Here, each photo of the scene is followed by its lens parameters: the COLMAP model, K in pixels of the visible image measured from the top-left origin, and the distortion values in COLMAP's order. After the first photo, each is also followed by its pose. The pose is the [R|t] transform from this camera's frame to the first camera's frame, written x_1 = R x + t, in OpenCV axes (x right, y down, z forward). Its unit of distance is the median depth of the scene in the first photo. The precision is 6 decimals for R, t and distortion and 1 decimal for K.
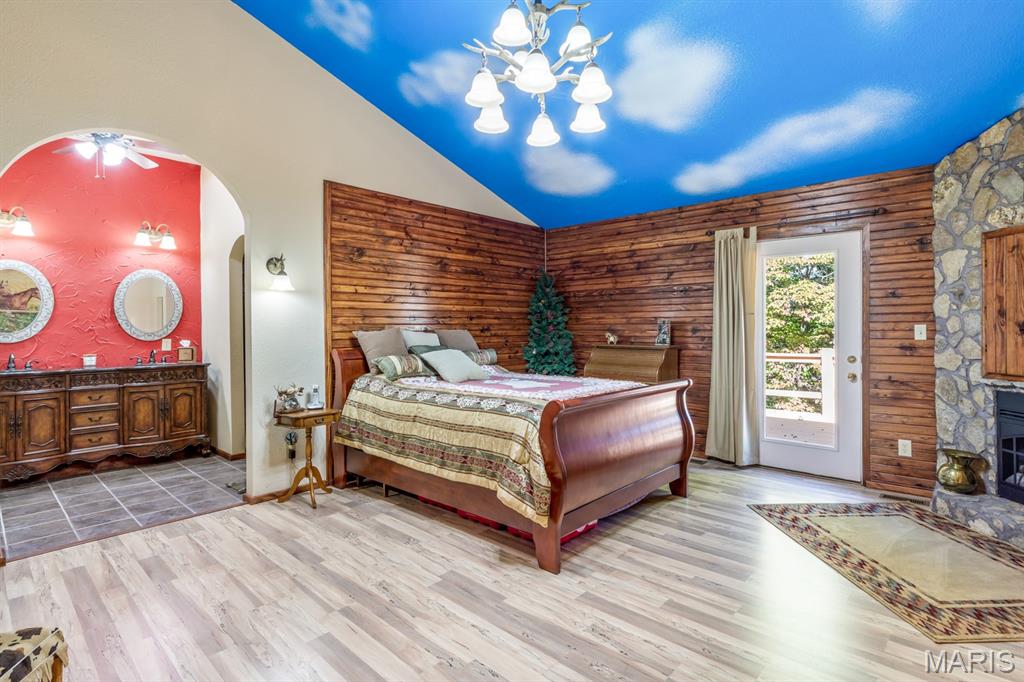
lens RADIAL K [[512.3, 0, 508.9], [0, 512.3, 330.5], [0, 0, 1]] dist [-0.002615, 0.000079]
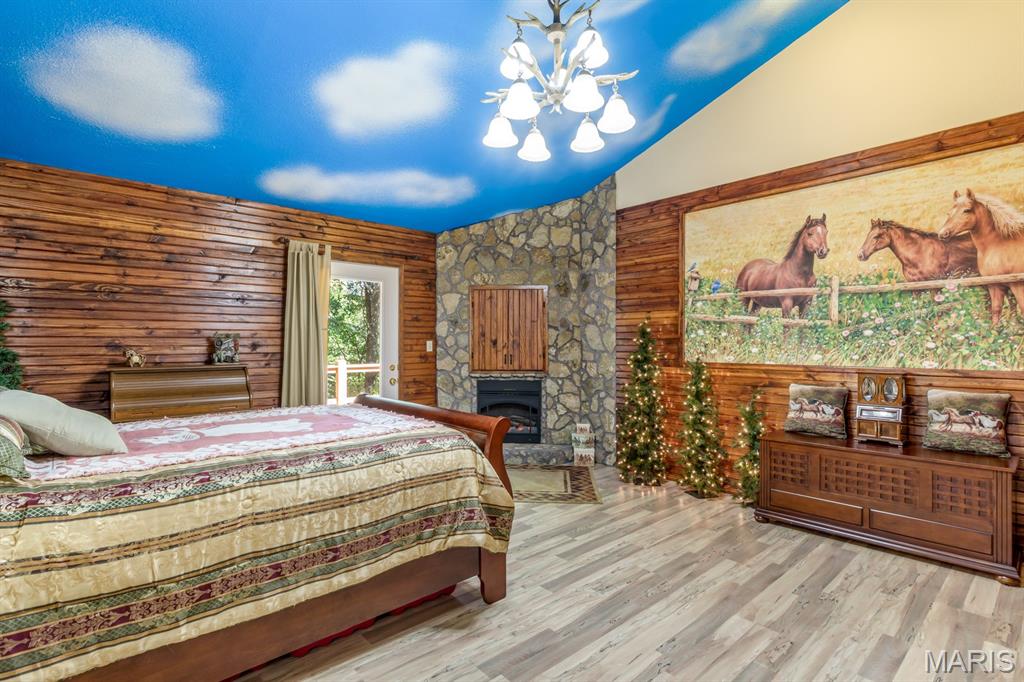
lens RADIAL K [[512.3, 0, 509.0], [0, 512.3, 345.5], [0, 0, 1]] dist [-0.002615, 0.000079]
pose [[0.075272, -0.002675, 0.997159, -0.645953], [0.004746, 0.999986, 0.002324, -0.000865], [-0.997152, 0.004557, 0.075284, 0.680938]]
